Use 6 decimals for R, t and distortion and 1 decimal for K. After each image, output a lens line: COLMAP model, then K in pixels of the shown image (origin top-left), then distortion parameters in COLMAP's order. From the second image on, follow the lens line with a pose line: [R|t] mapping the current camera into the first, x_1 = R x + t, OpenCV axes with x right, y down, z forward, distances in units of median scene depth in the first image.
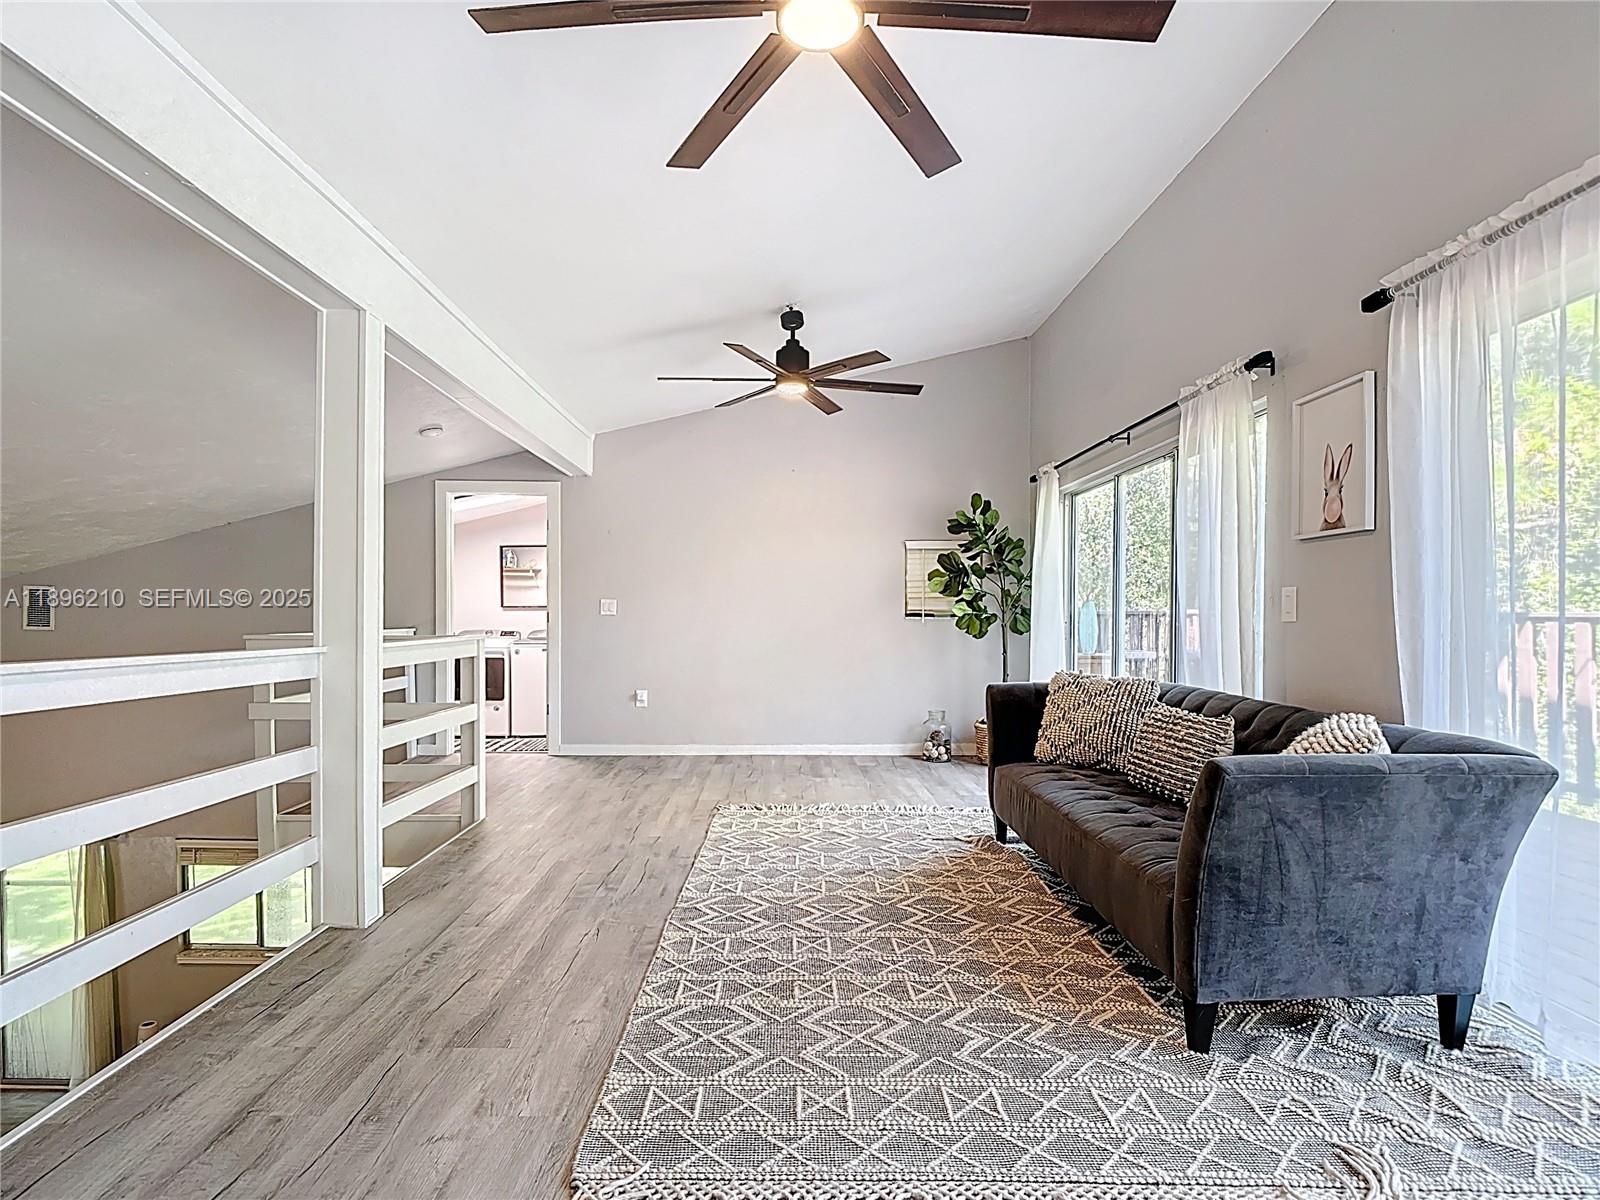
lens RADIAL K [[1147.6, 0, 800.0], [0, 1147.6, 600.0], [0, 0, 1]] dist [0.028905, 0.000669]
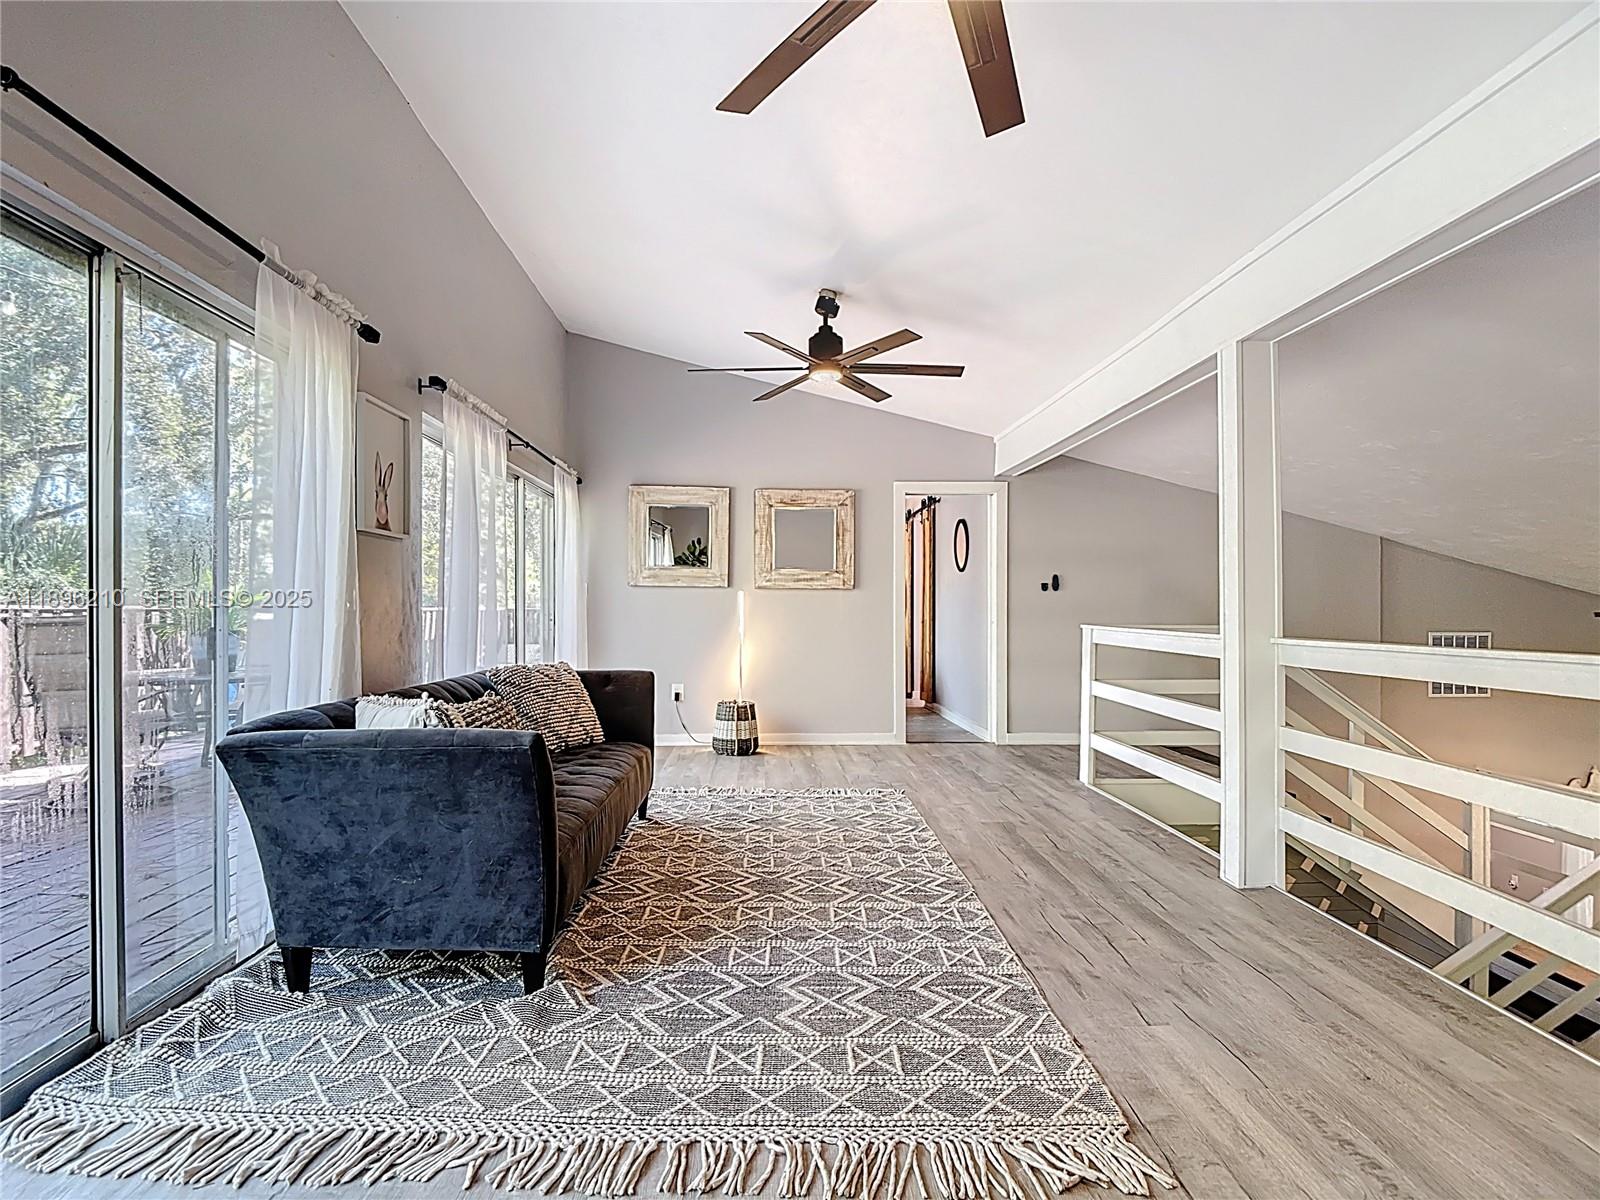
lens RADIAL K [[1147.6, 0, 800.0], [0, 1147.6, 600.0], [0, 0, 1]] dist [0.028905, 0.000669]
pose [[-0.999839, -0.006235, -0.016820, 0.068078], [-0.005868, 0.999746, -0.021751, 0.029240], [0.016951, -0.021649, -0.999622, 2.086624]]
